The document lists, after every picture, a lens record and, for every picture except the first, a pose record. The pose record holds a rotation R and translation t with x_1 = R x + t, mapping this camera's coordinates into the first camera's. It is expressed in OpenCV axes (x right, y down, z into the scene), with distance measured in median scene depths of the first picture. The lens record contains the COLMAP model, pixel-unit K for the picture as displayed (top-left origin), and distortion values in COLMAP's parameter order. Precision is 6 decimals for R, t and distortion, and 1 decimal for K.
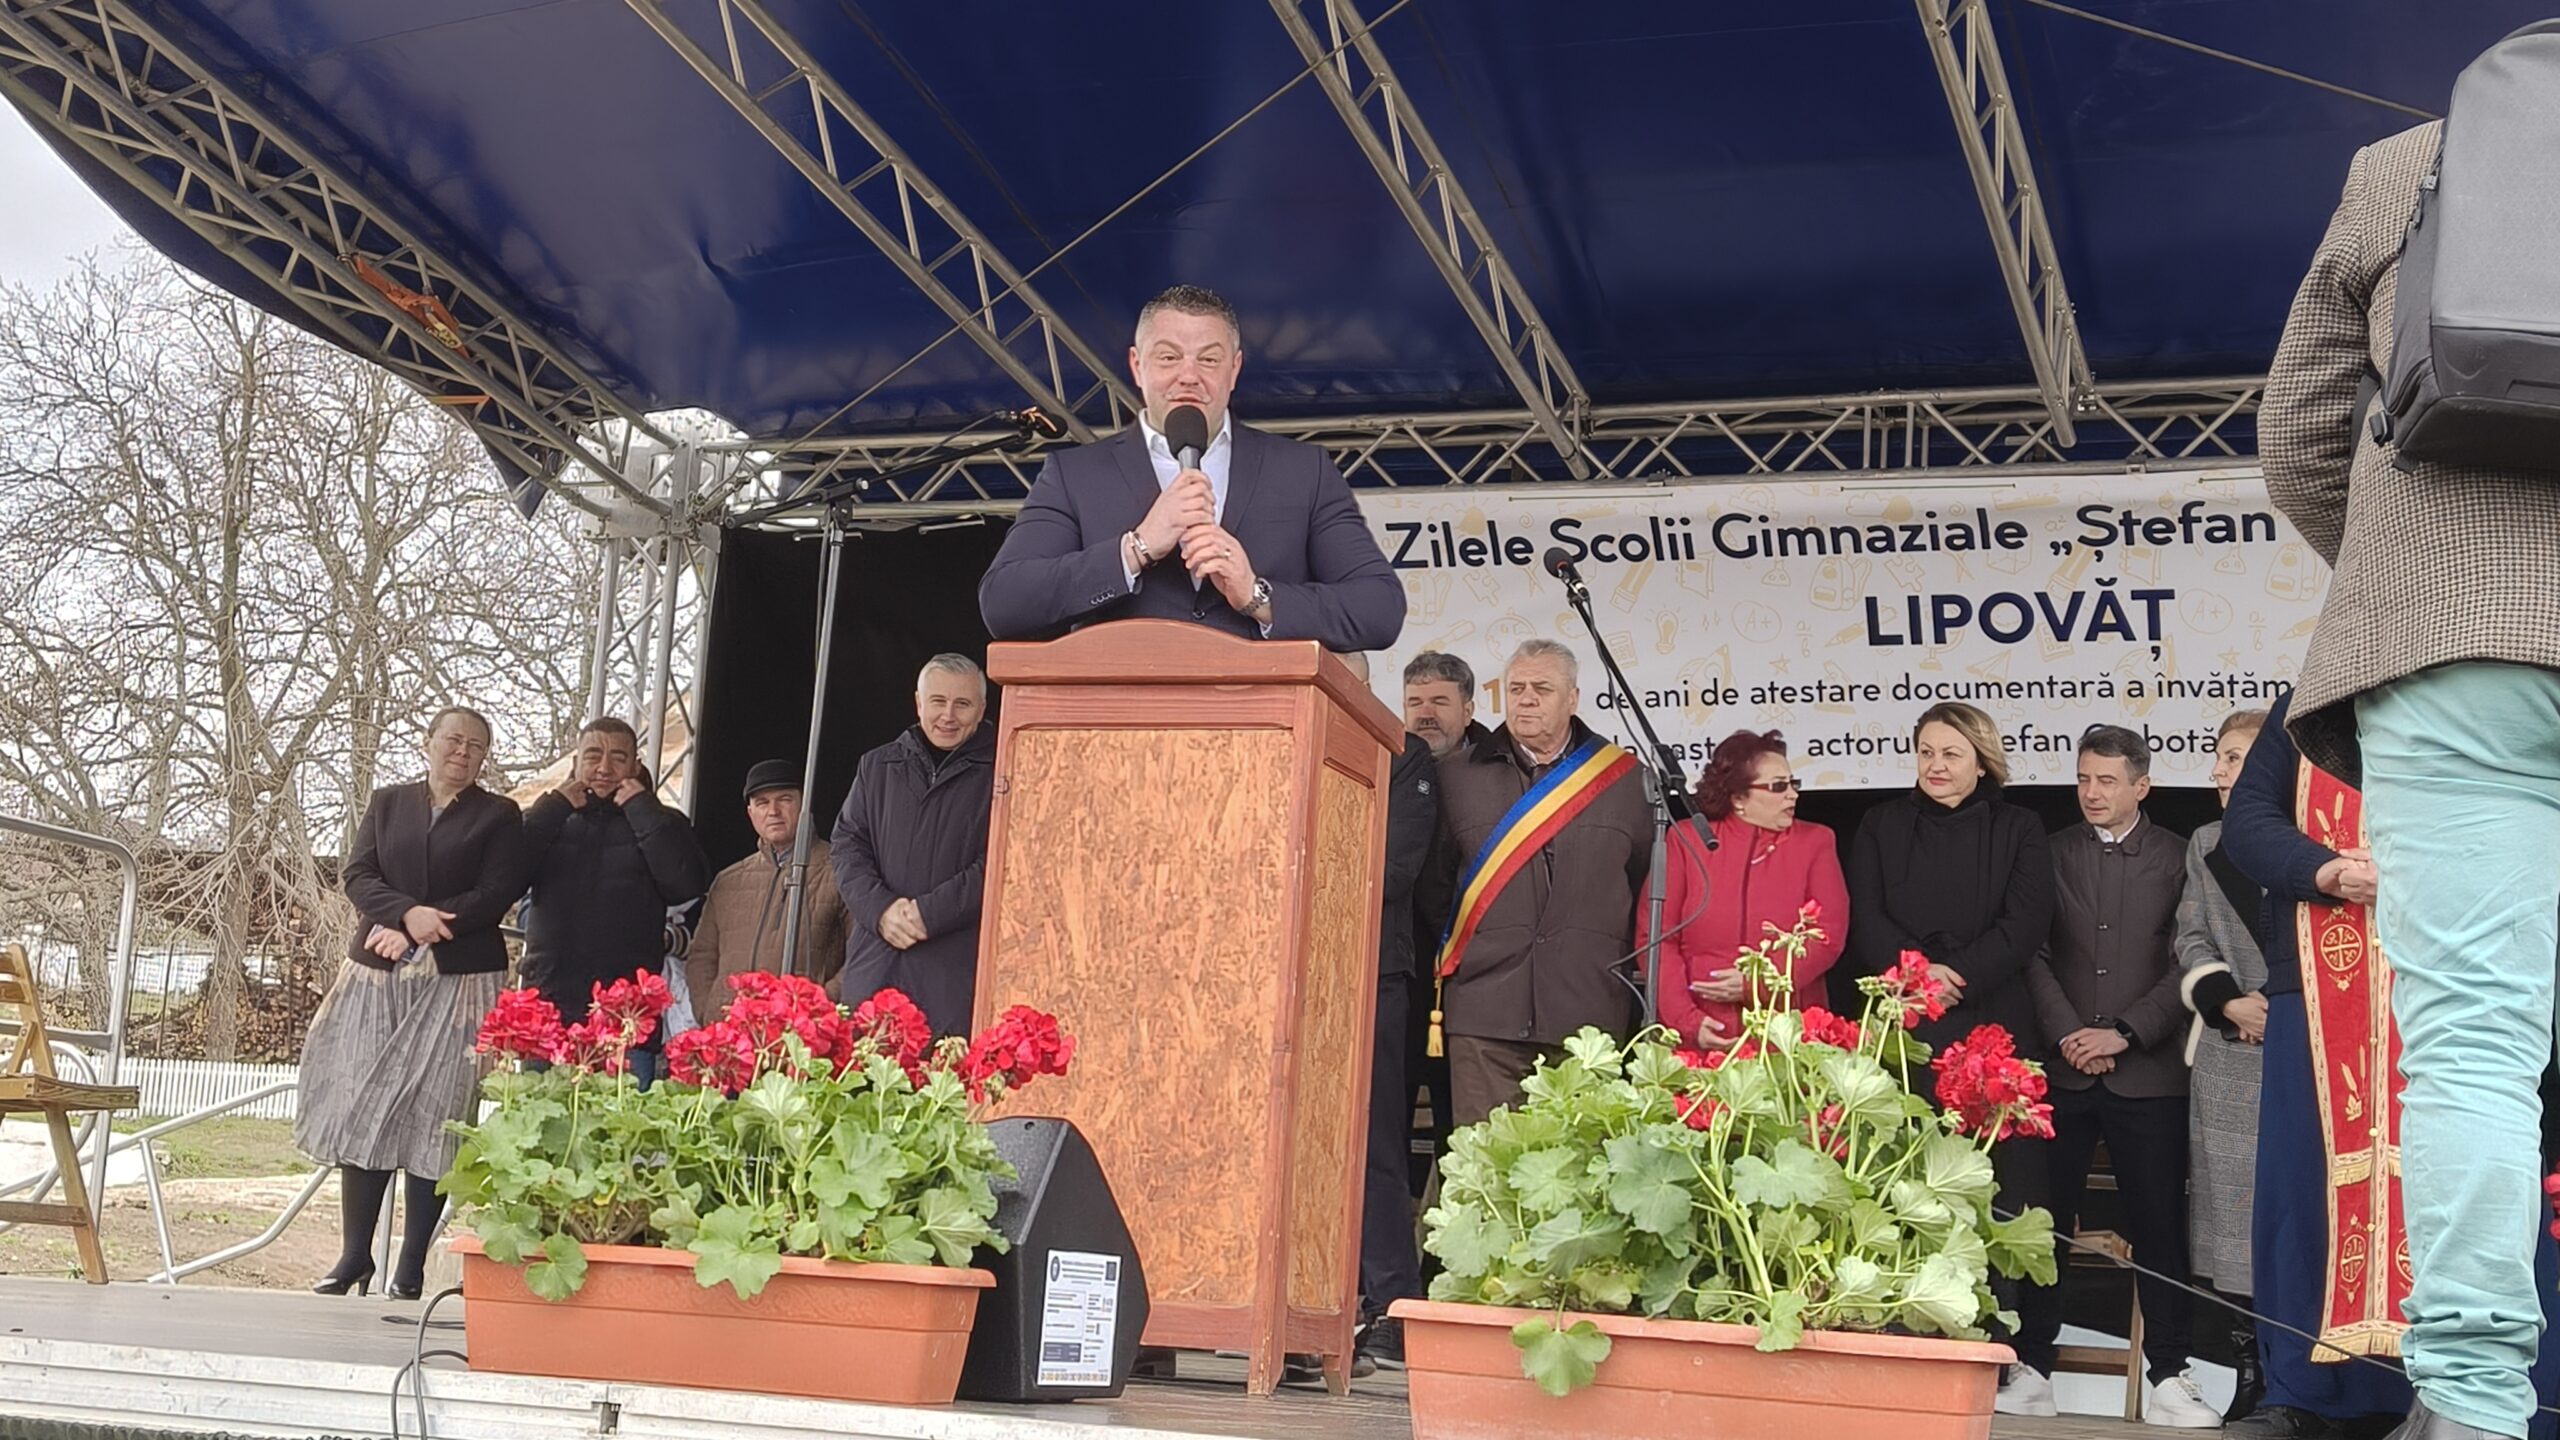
lens RADIAL K [[3462.2, 0, 1280.0], [0, 3462.2, 720.0], [0, 0, 1]] dist [0.202998, -1.150840]
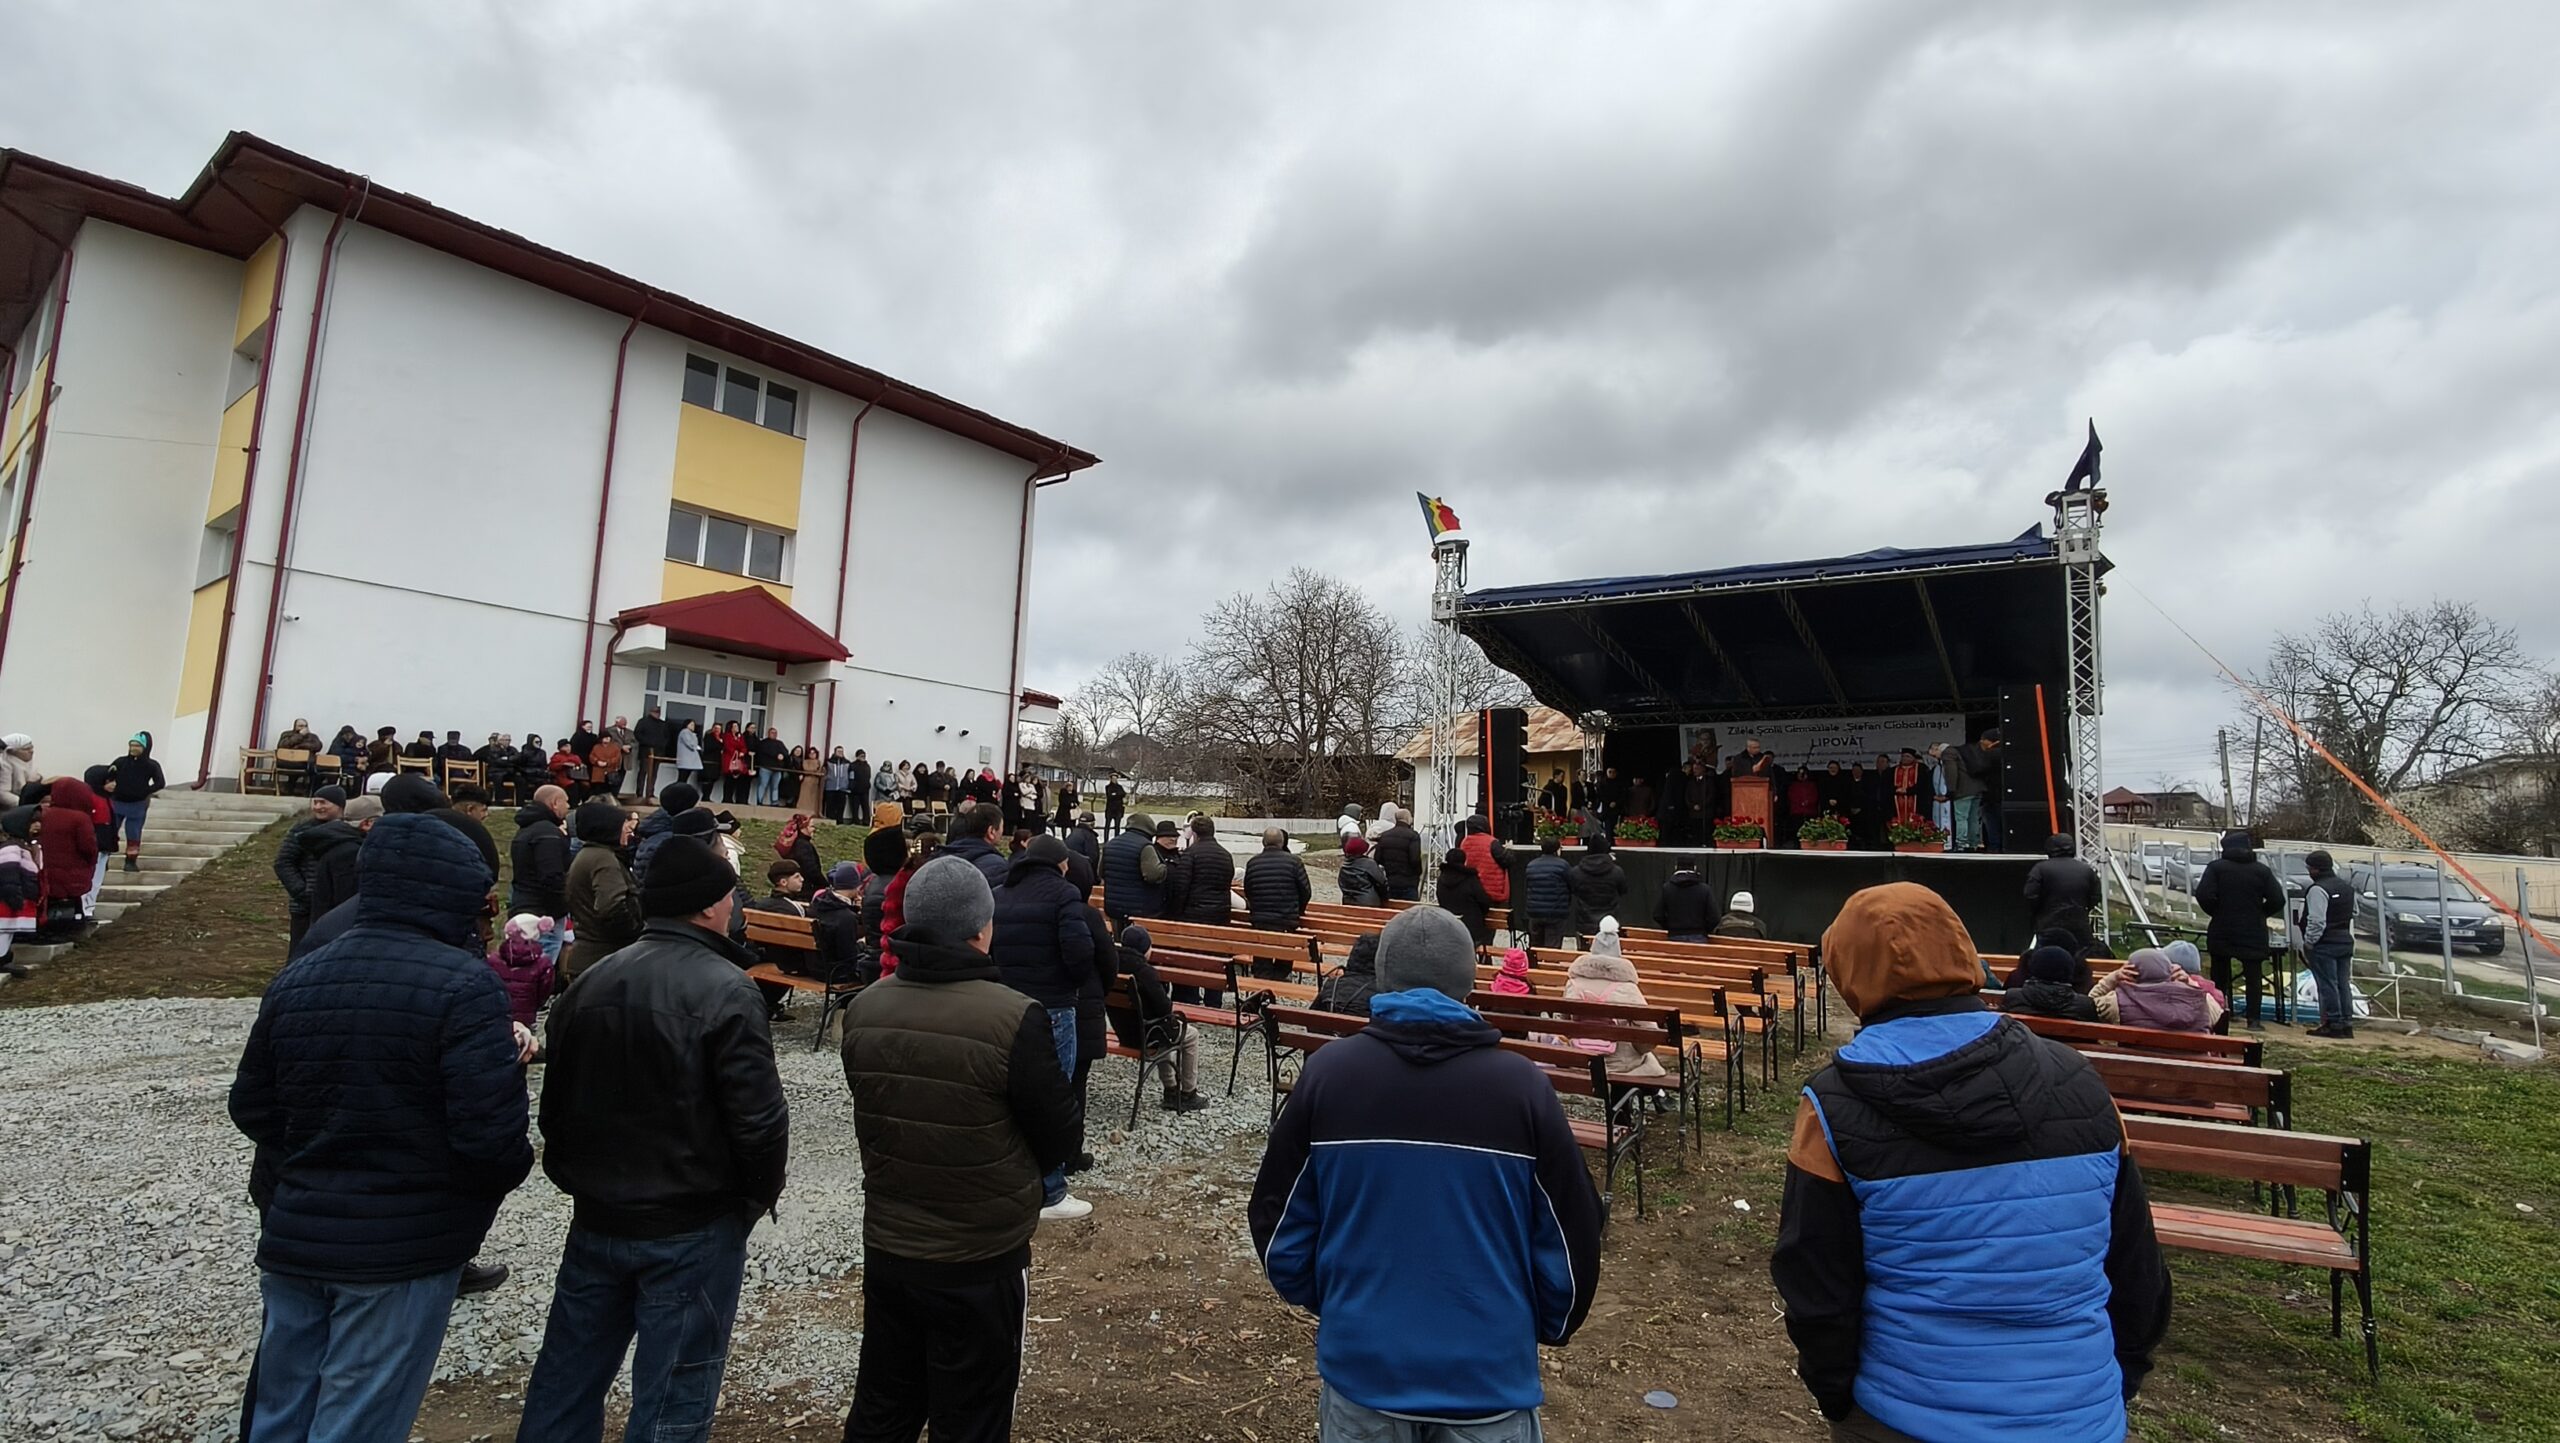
lens RADIAL K [[1239.4, 0, 1284.2], [0, 1239.4, 717.5], [0, 0, 1]] dist [-0.002082, -0.000239]
pose [[0.985981, -0.057740, -0.156550, -0.433842], [0.064123, 0.997291, 0.036030, -0.221143], [0.154045, -0.045563, 0.987013, -1.399779]]
